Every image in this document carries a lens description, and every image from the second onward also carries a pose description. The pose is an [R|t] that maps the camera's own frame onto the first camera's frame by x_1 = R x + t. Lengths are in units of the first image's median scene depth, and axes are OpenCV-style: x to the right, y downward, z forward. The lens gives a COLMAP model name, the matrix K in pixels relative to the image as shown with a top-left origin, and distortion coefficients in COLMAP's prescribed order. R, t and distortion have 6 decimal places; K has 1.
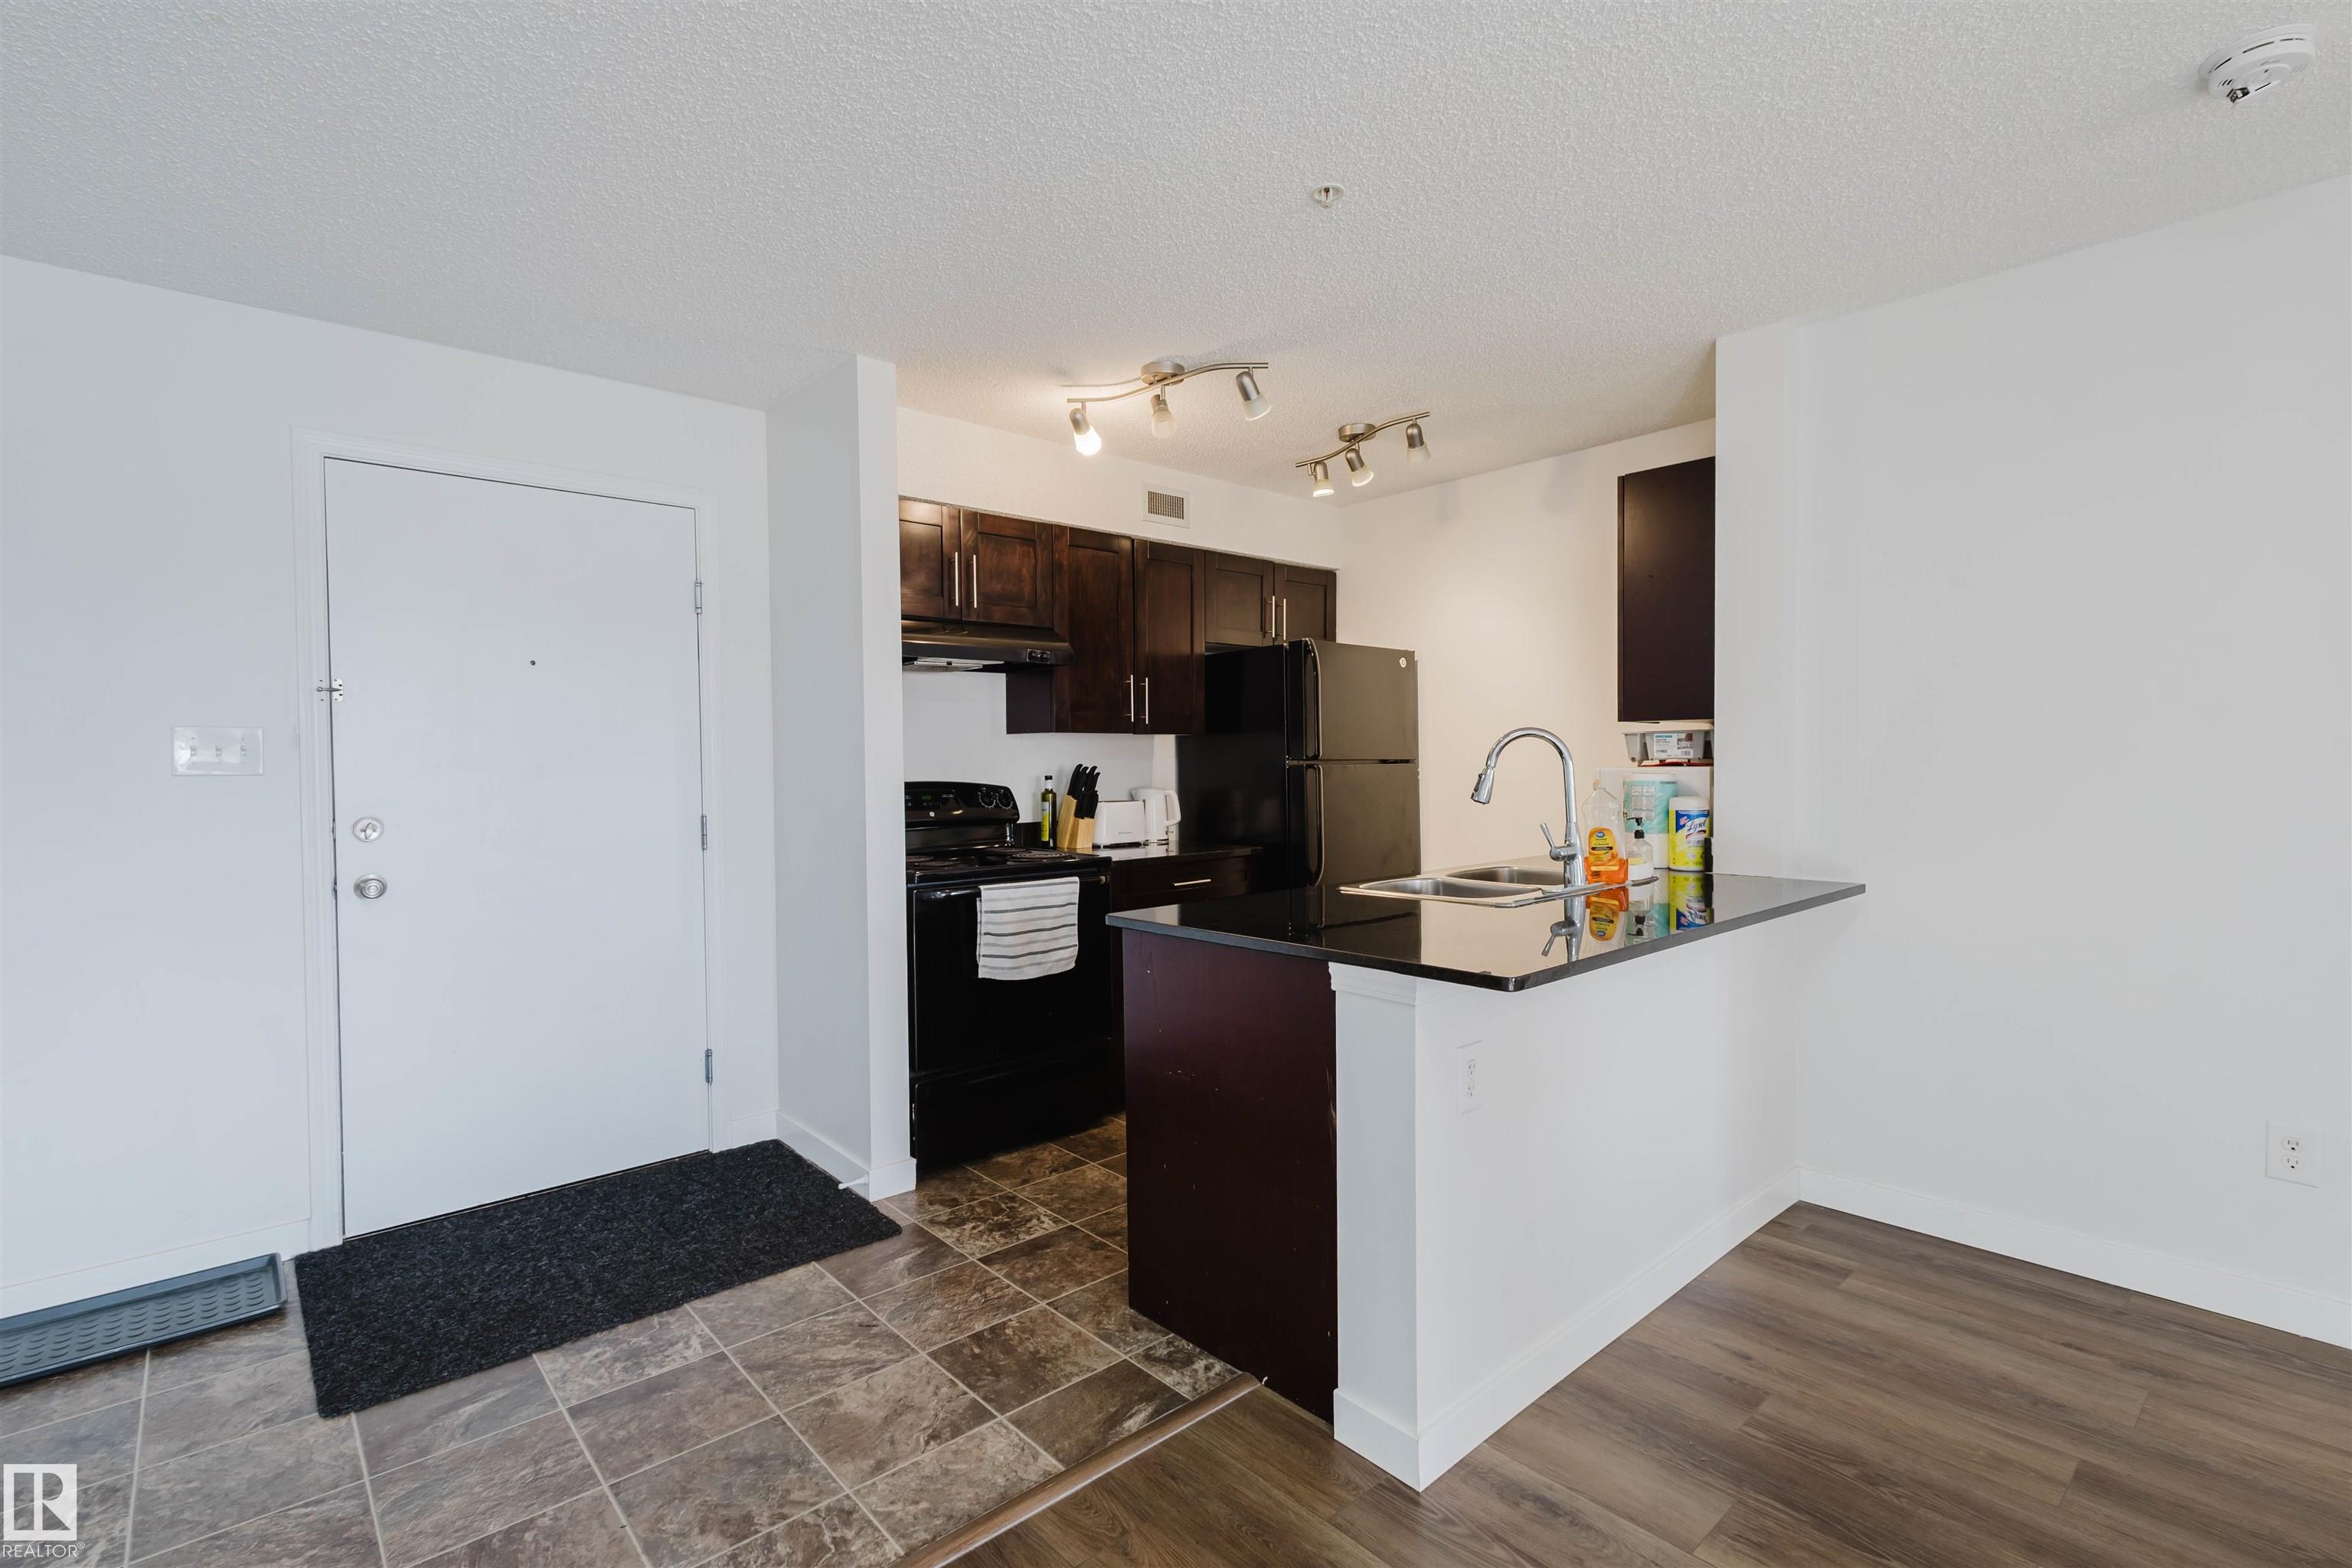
lens RADIAL K [[1085.9, 0, 1177.4], [0, 1085.9, 775.8], [0, 0, 1]] dist [0.019816, -0.007465]
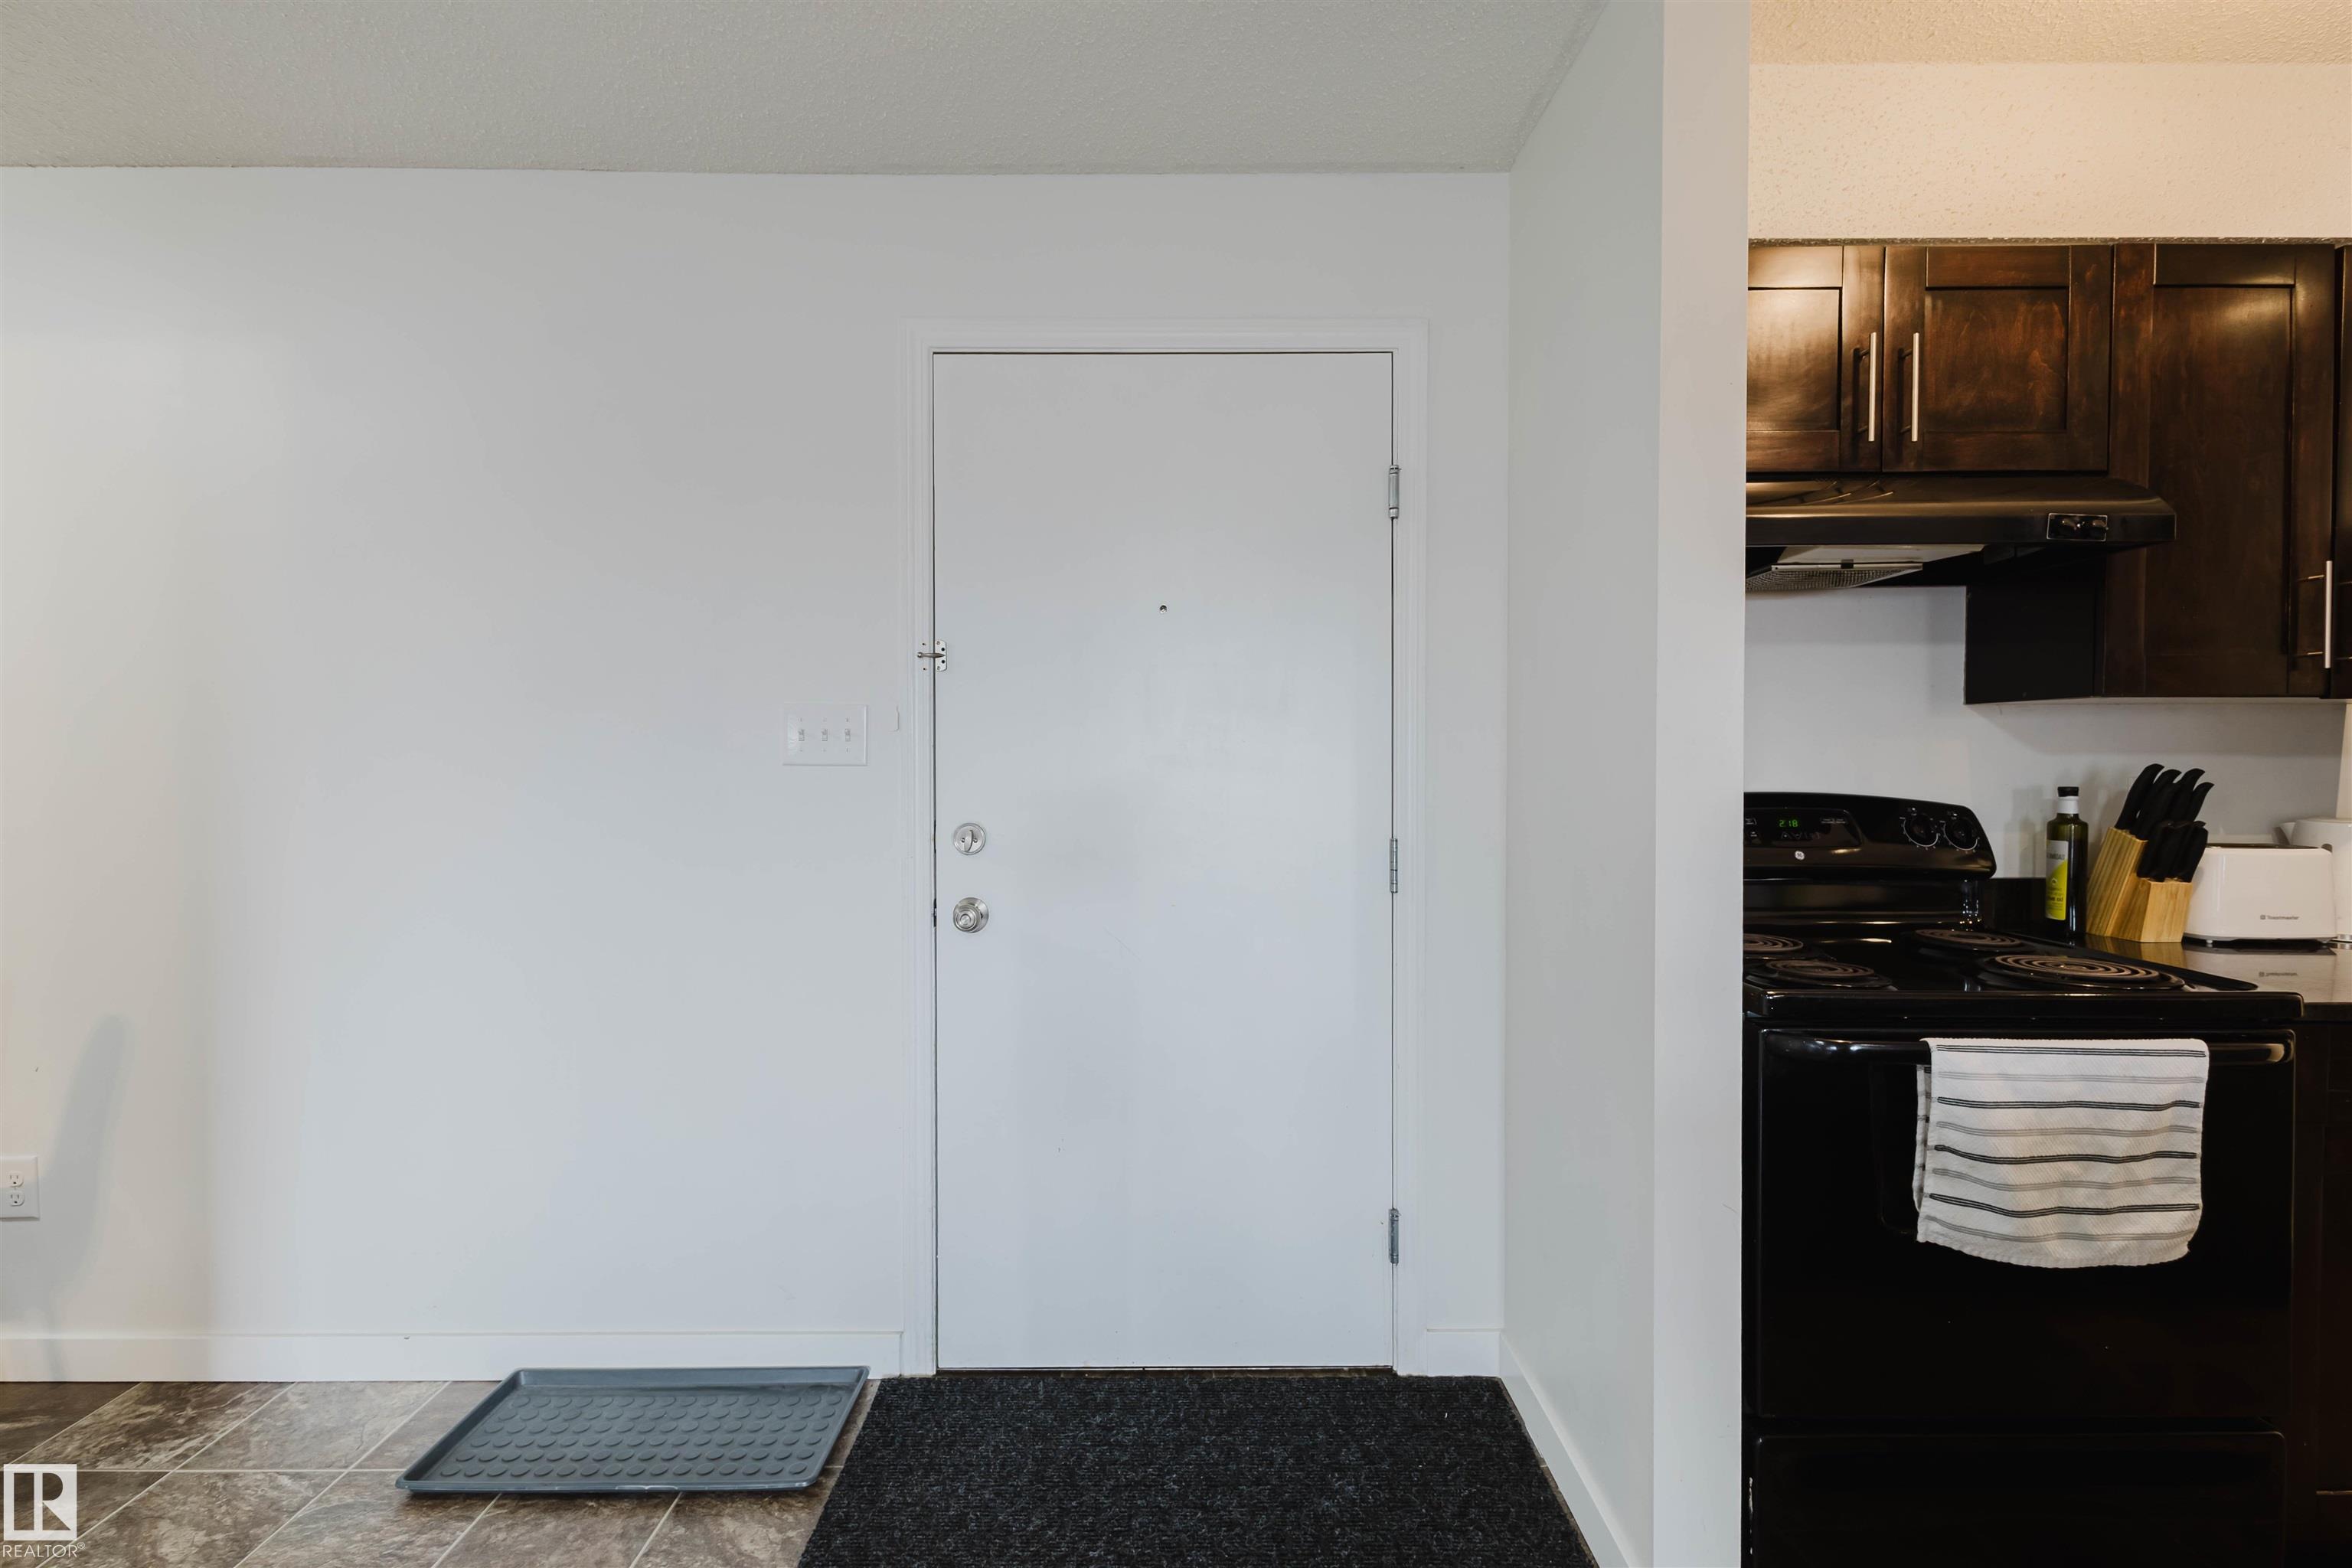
lens RADIAL K [[1085.9, 0, 1172.4], [0, 1085.9, 780.0], [0, 0, 1]] dist [0.019816, -0.007465]
pose [[0.746676, 0.023546, -0.664771, -0.107800], [-0.017825, 0.999723, 0.015390, -0.004490], [0.664949, 0.000358, 0.746888, 0.425924]]
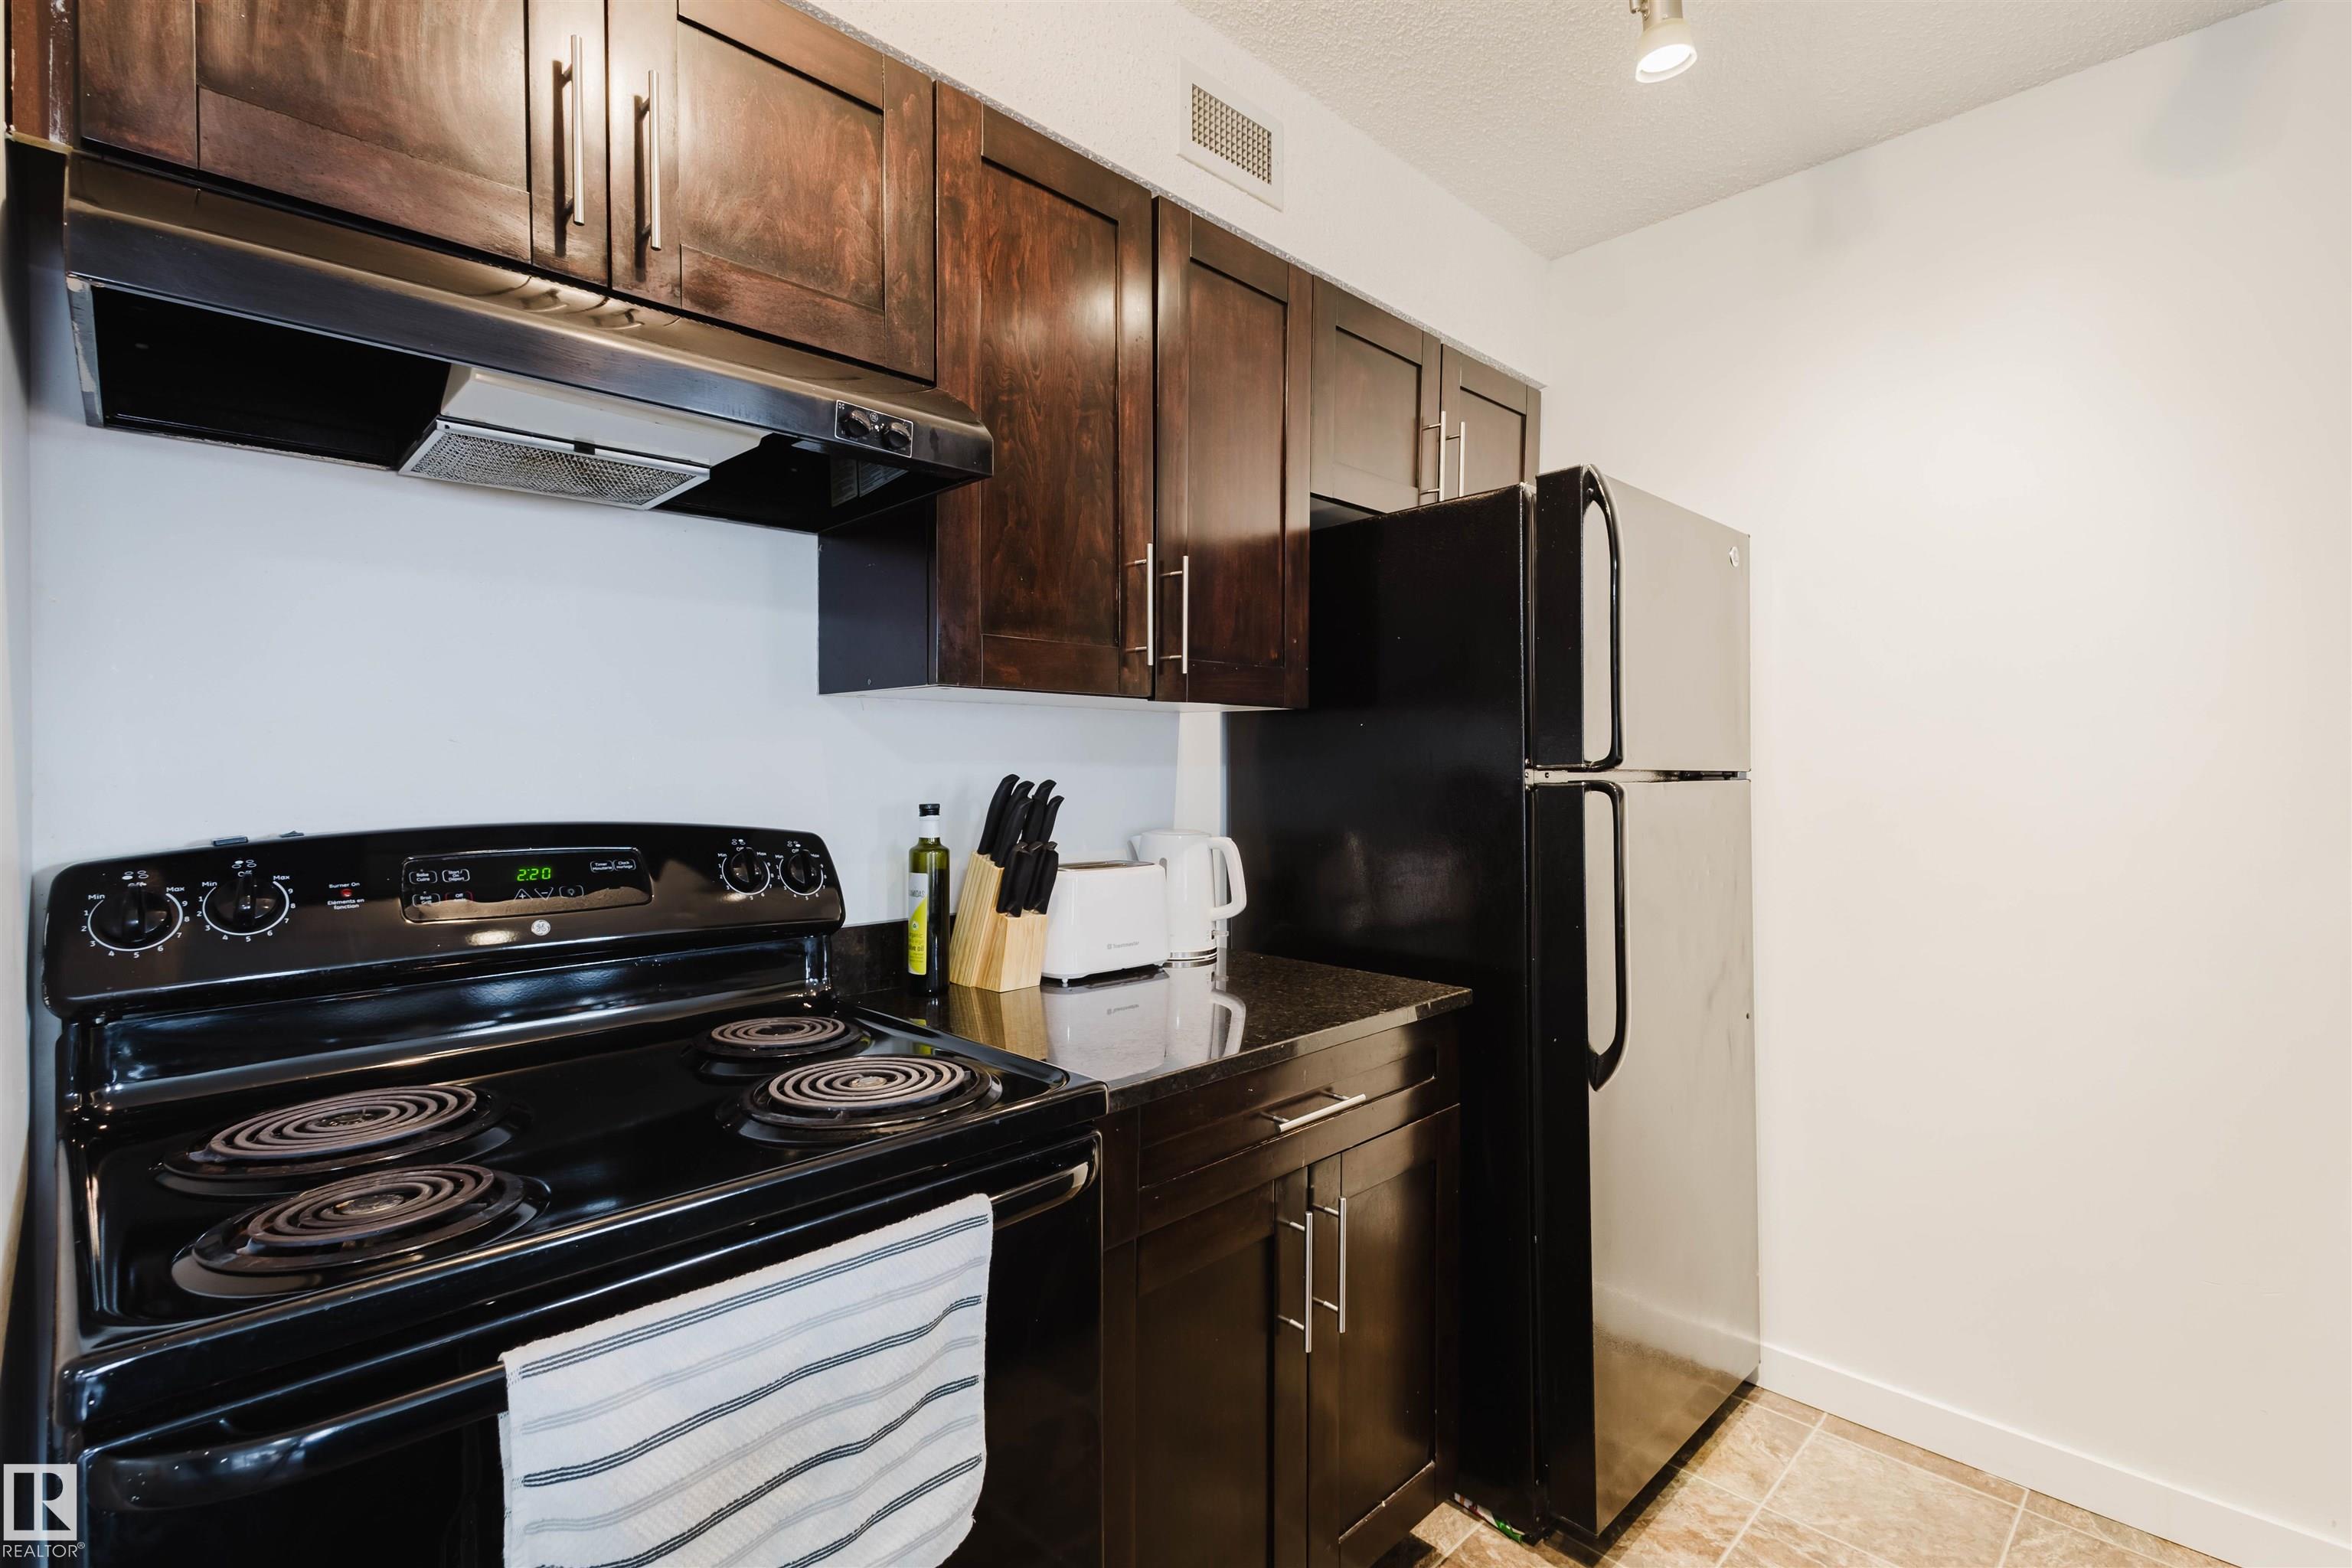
lens RADIAL K [[1085.9, 0, 1176.6], [0, 1085.9, 779.8], [0, 0, 1]] dist [0.019816, -0.007465]
pose [[0.998751, 0.010171, 0.048911, -0.058574], [-0.009887, 0.999933, -0.006048, -0.008536], [-0.048969, 0.005557, 0.998785, 0.718157]]
